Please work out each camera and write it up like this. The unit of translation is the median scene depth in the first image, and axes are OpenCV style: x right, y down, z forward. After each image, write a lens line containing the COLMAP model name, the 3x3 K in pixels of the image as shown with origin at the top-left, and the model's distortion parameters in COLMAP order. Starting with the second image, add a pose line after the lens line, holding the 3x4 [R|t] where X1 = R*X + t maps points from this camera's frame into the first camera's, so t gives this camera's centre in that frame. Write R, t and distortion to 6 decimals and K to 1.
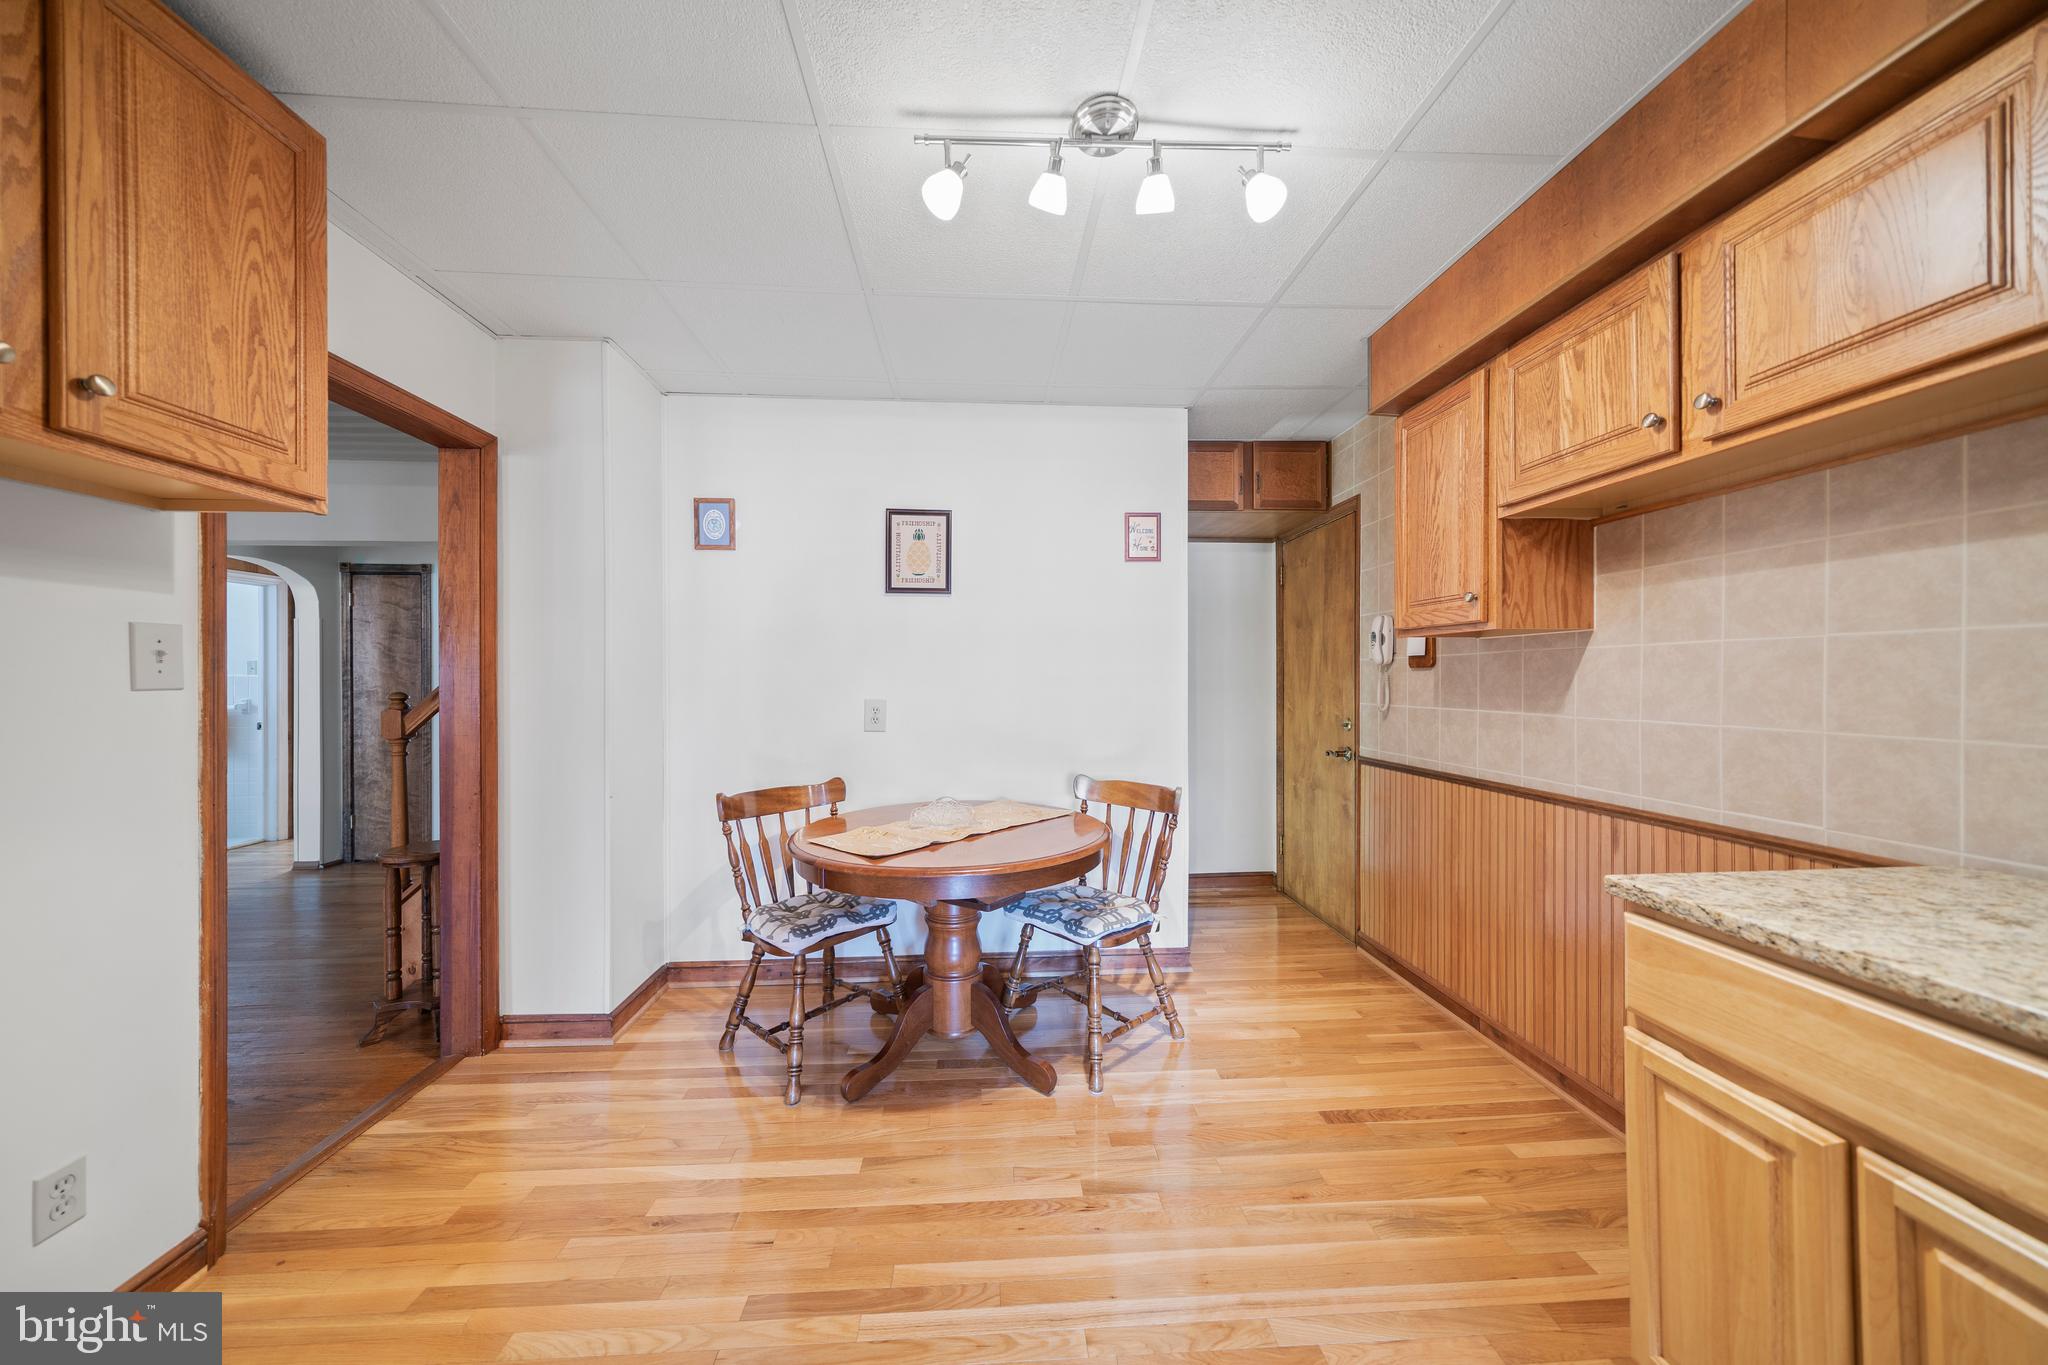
lens RADIAL K [[715.0, 0, 1022.1], [0, 715.0, 678.3], [0, 0, 1]] dist [-0.007289, -0.000035]
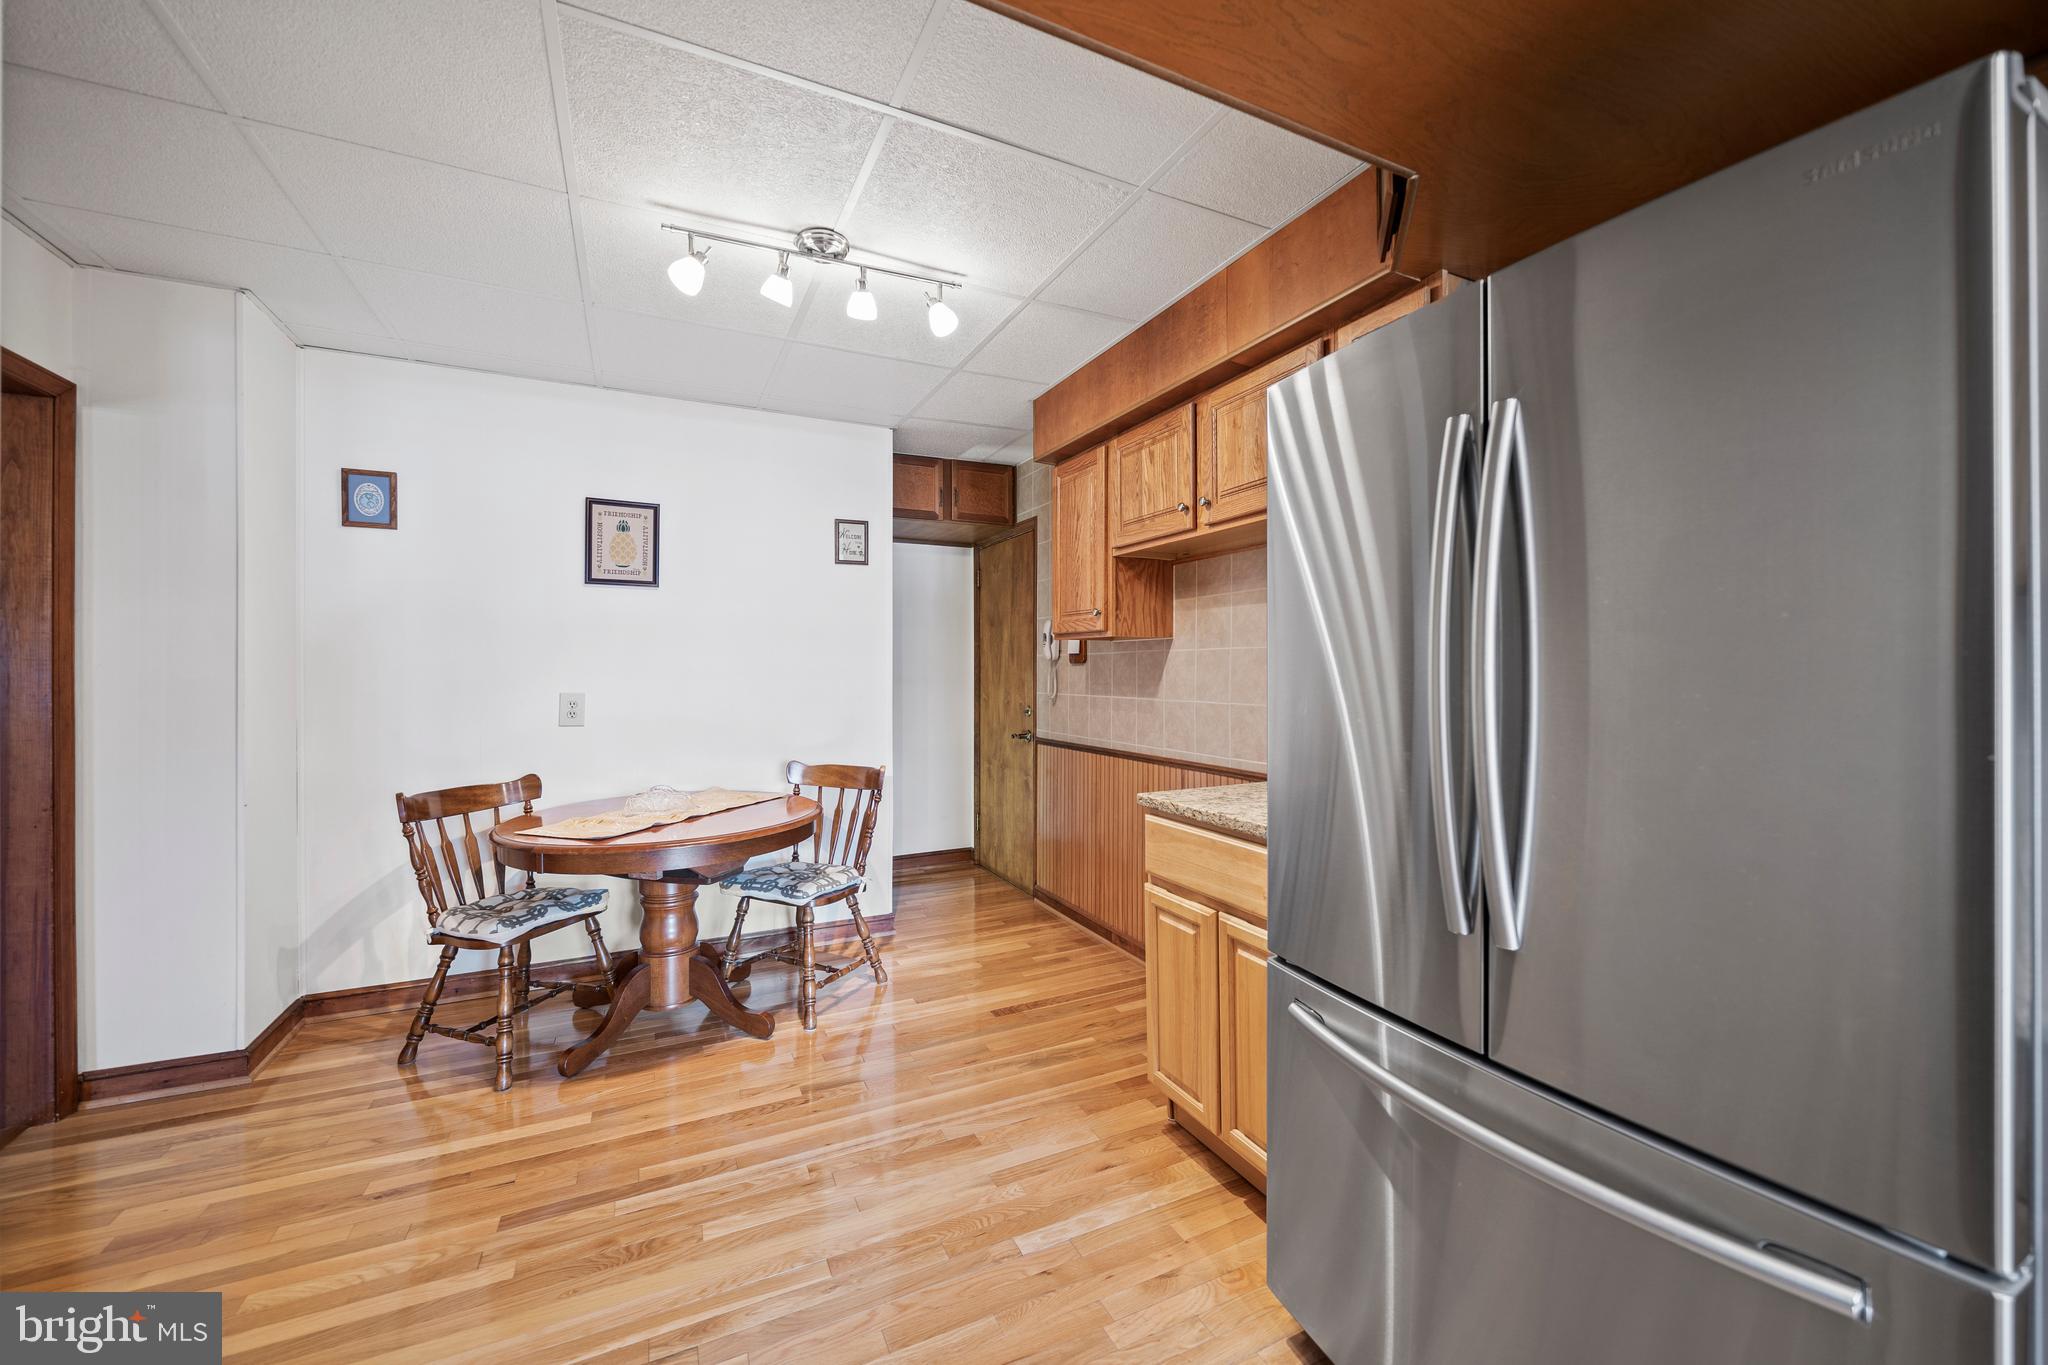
lens RADIAL K [[805.7, 0, 1030.3], [0, 805.7, 670.4], [0, 0, 1]] dist [0.000840, -0.000561]
pose [[0.926279, 0.001296, 0.376837, -0.053782], [-0.001397, 0.999999, -0.000005, -0.002802], [-0.376836, -0.000522, 0.926280, -0.313564]]
